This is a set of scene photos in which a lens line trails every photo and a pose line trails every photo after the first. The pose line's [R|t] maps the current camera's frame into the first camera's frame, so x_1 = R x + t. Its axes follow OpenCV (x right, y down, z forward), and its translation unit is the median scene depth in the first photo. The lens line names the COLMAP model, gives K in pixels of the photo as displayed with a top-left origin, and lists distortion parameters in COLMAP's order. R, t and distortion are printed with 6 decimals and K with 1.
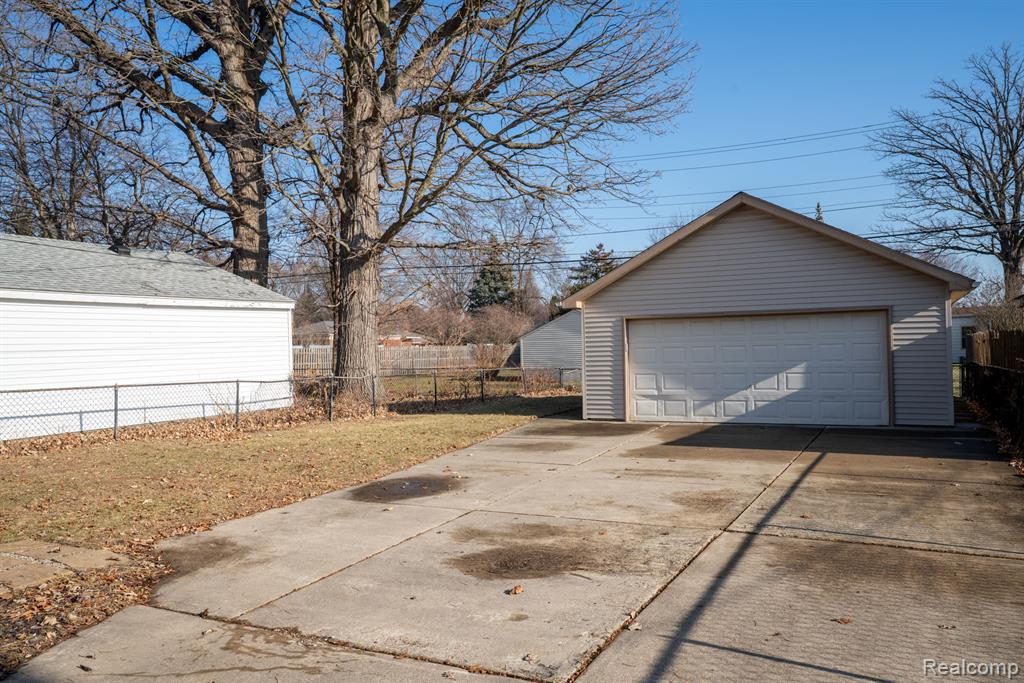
lens RADIAL K [[792.1, 0, 509.0], [0, 792.1, 344.1], [0, 0, 1]] dist [0.008039, 0.022667]
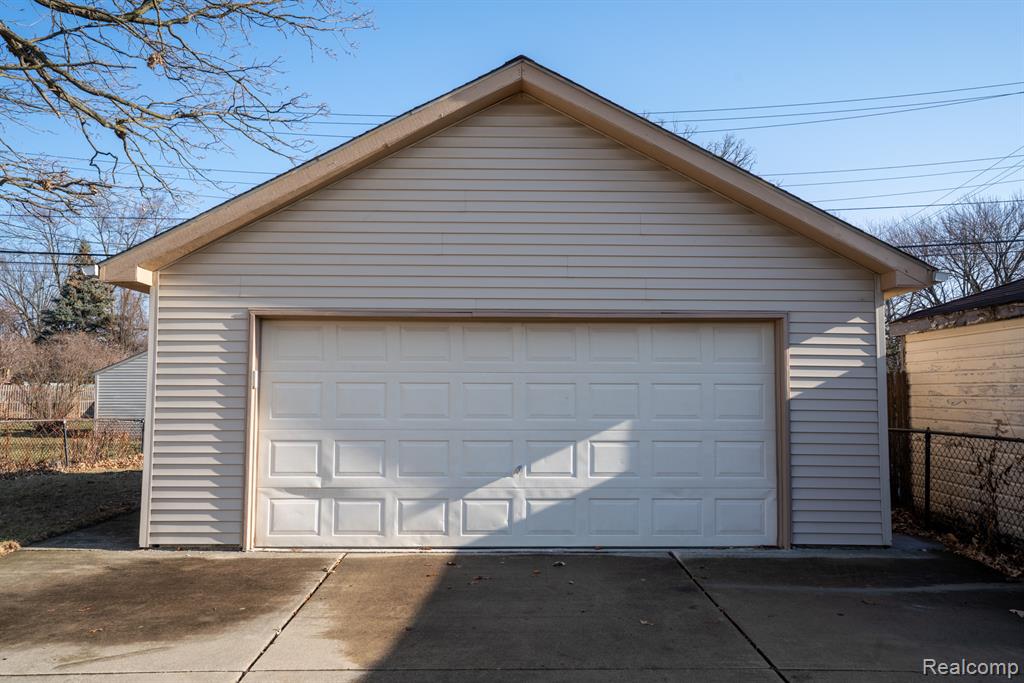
lens RADIAL K [[792.1, 0, 505.9], [0, 792.1, 340.8], [0, 0, 1]] dist [0.008039, 0.022667]
pose [[0.901302, 0.054737, 0.429720, 0.087541], [-0.025659, 0.996989, -0.073177, 0.011710], [-0.432431, 0.054928, 0.899992, 0.568296]]
